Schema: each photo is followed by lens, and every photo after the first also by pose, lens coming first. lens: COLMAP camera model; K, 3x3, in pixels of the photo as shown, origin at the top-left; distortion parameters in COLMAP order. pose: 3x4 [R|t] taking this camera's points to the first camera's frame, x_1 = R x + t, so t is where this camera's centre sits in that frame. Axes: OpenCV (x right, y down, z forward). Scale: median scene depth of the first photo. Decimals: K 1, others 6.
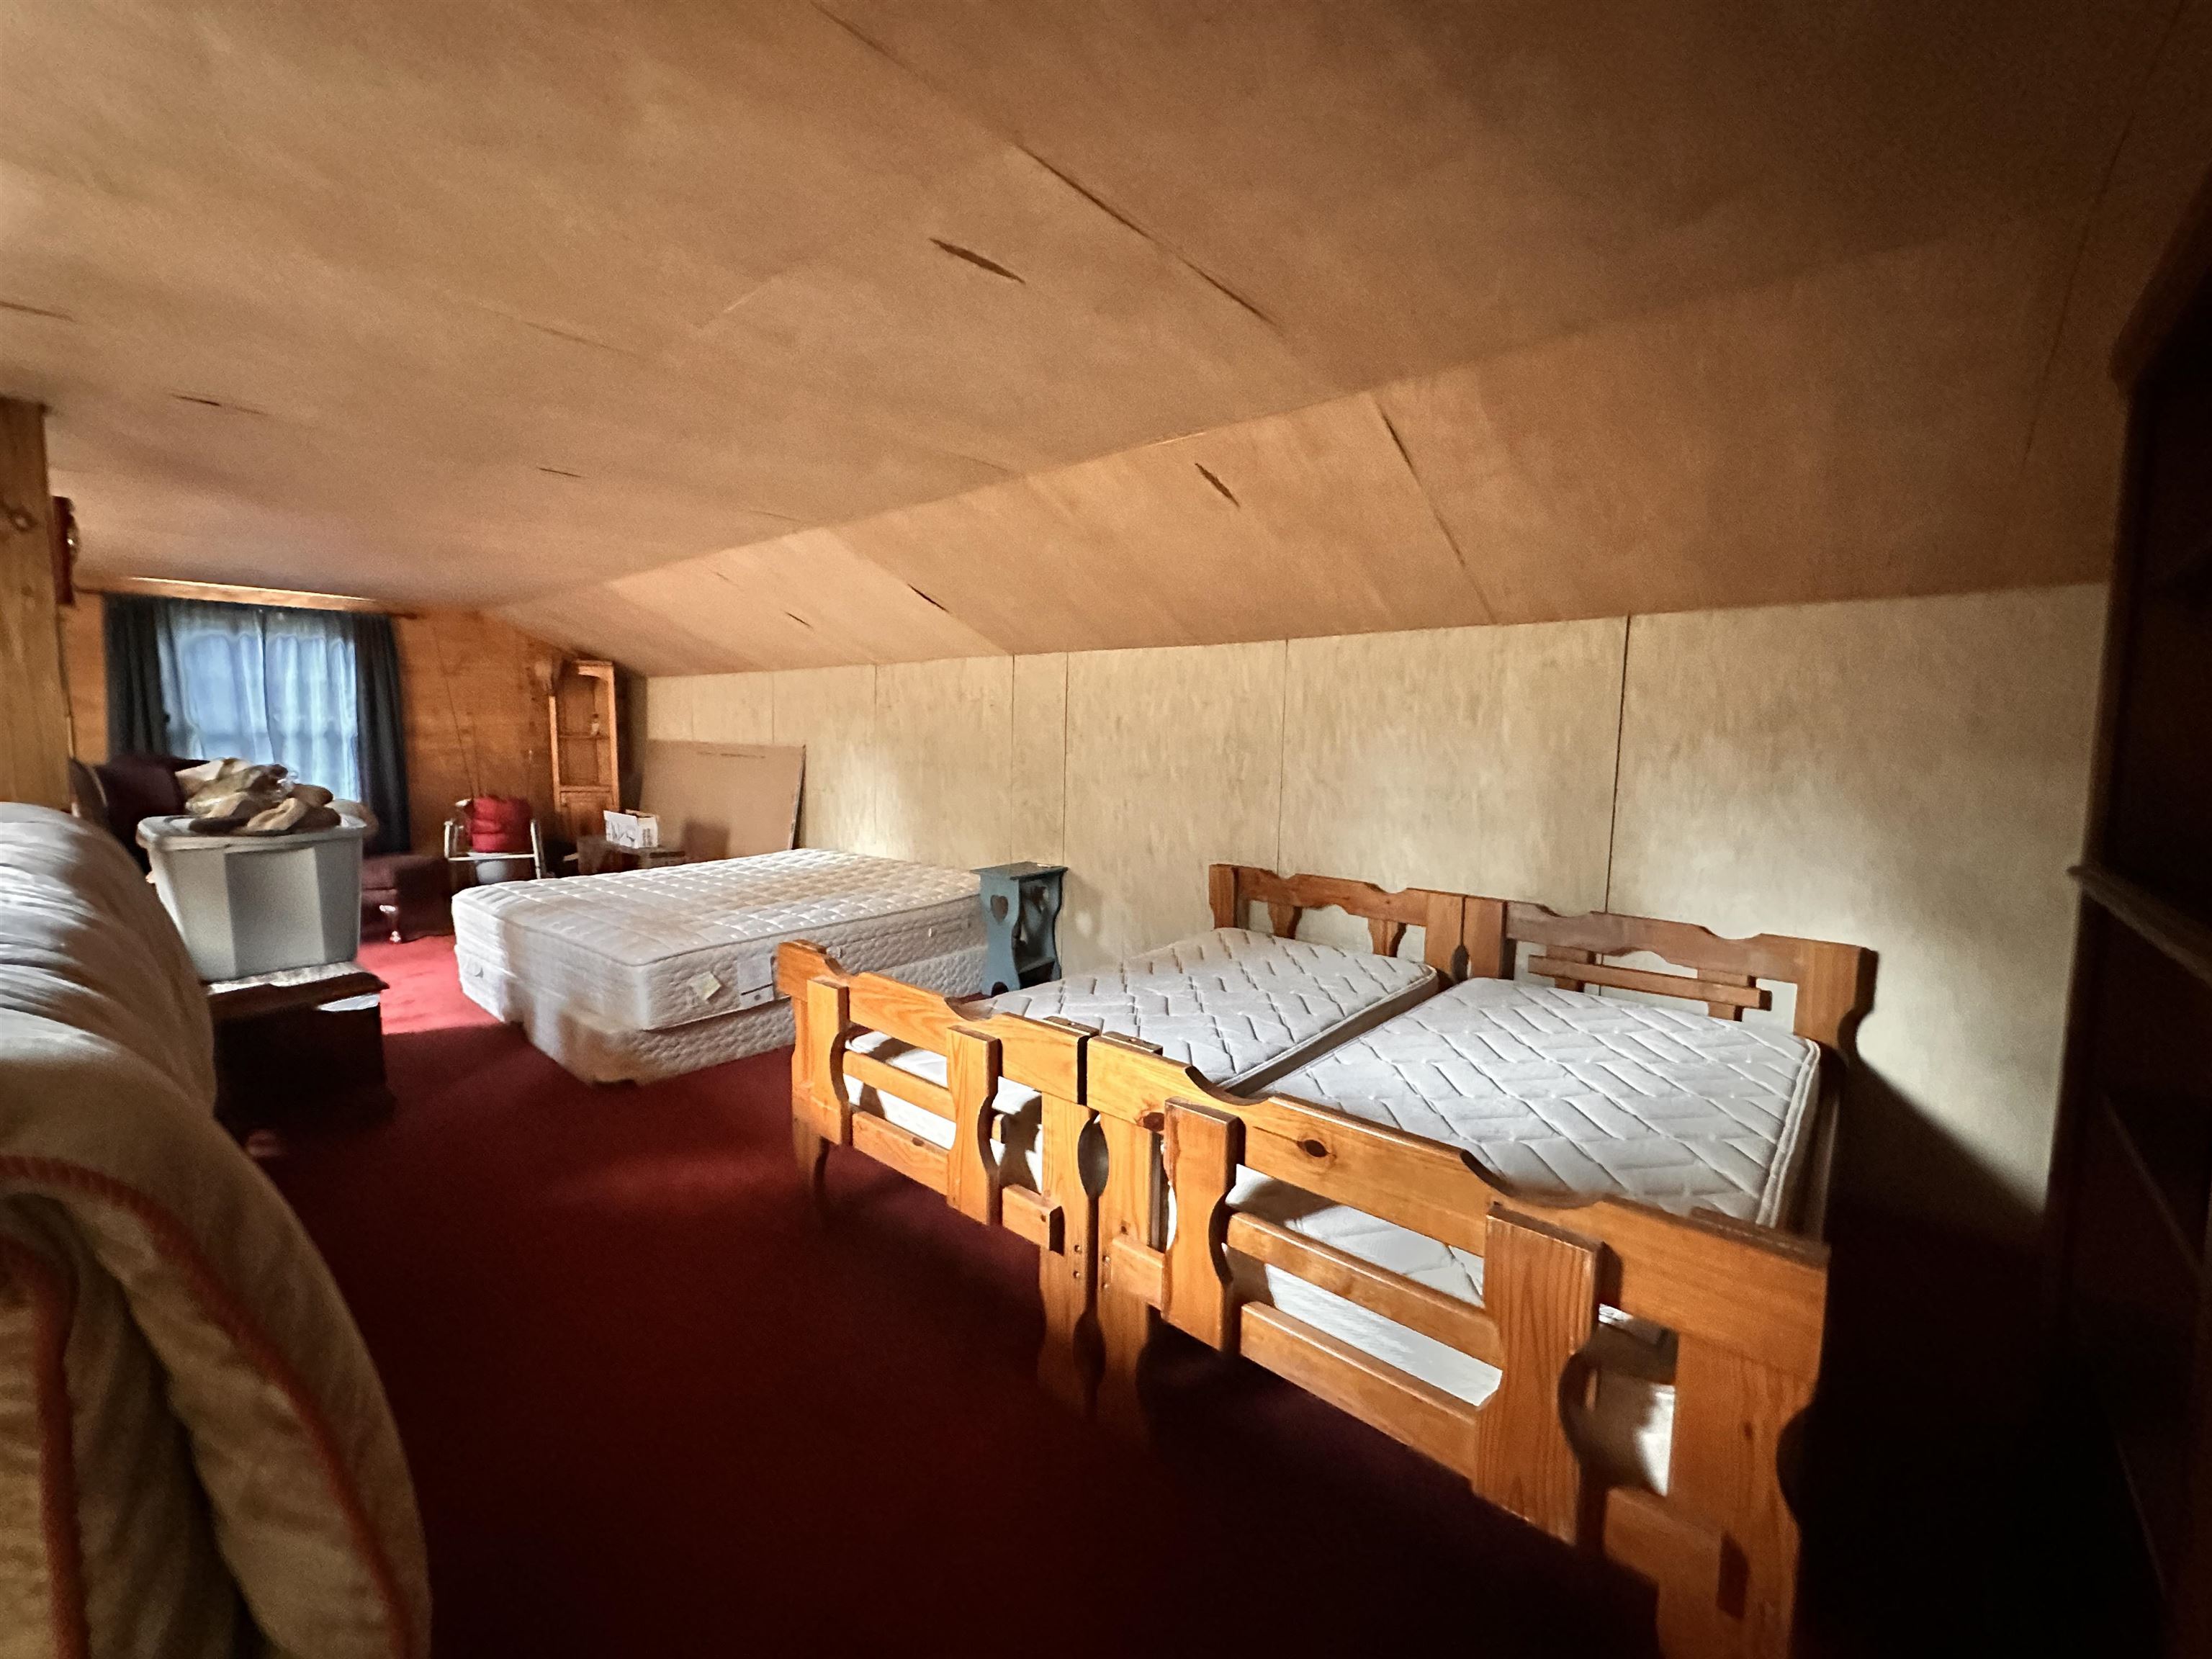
lens RADIAL K [[882.3, 0, 1103.1], [0, 882.3, 827.9], [0, 0, 1]] dist [-0.005833, -0.000087]
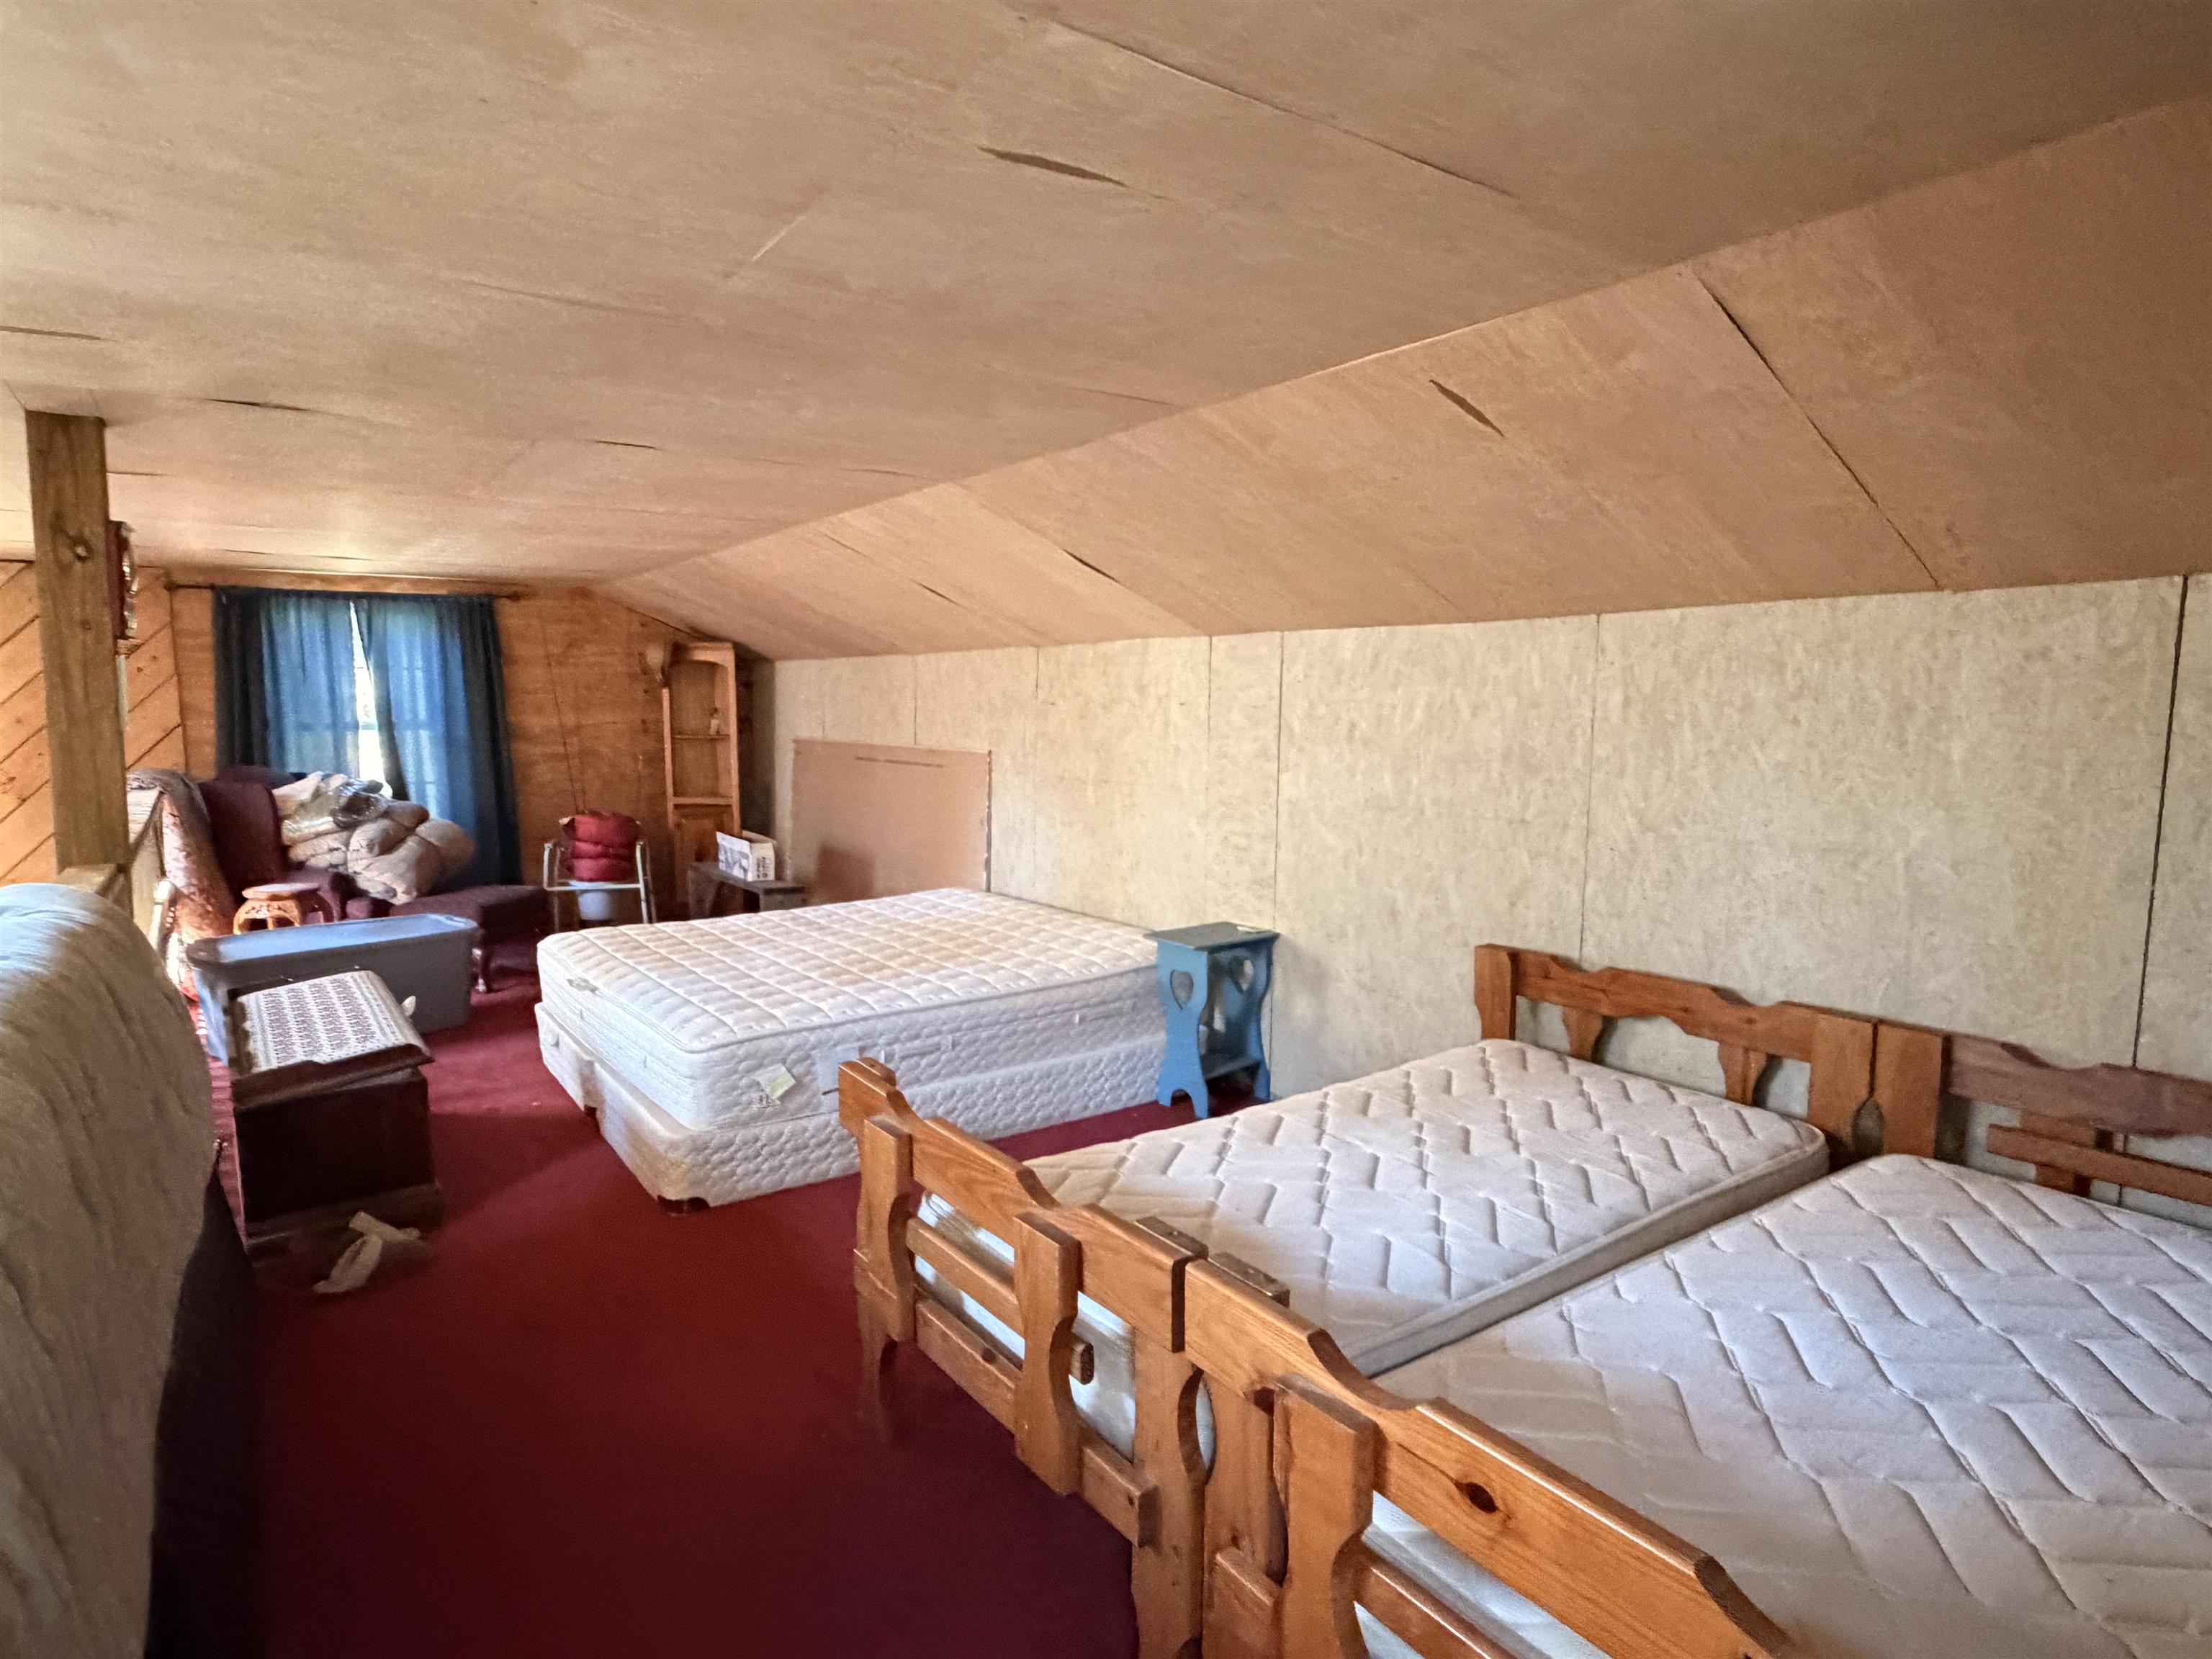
lens RADIAL K [[1205.8, 0, 1107.6], [0, 1205.8, 831.9], [0, 0, 1]] dist [-0.004181, 0.000546]
pose [[0.970329, 0.013538, -0.241408, 0.081150], [-0.011385, 0.999882, 0.010312, -0.061750], [0.241519, -0.007257, 0.970369, 0.030155]]
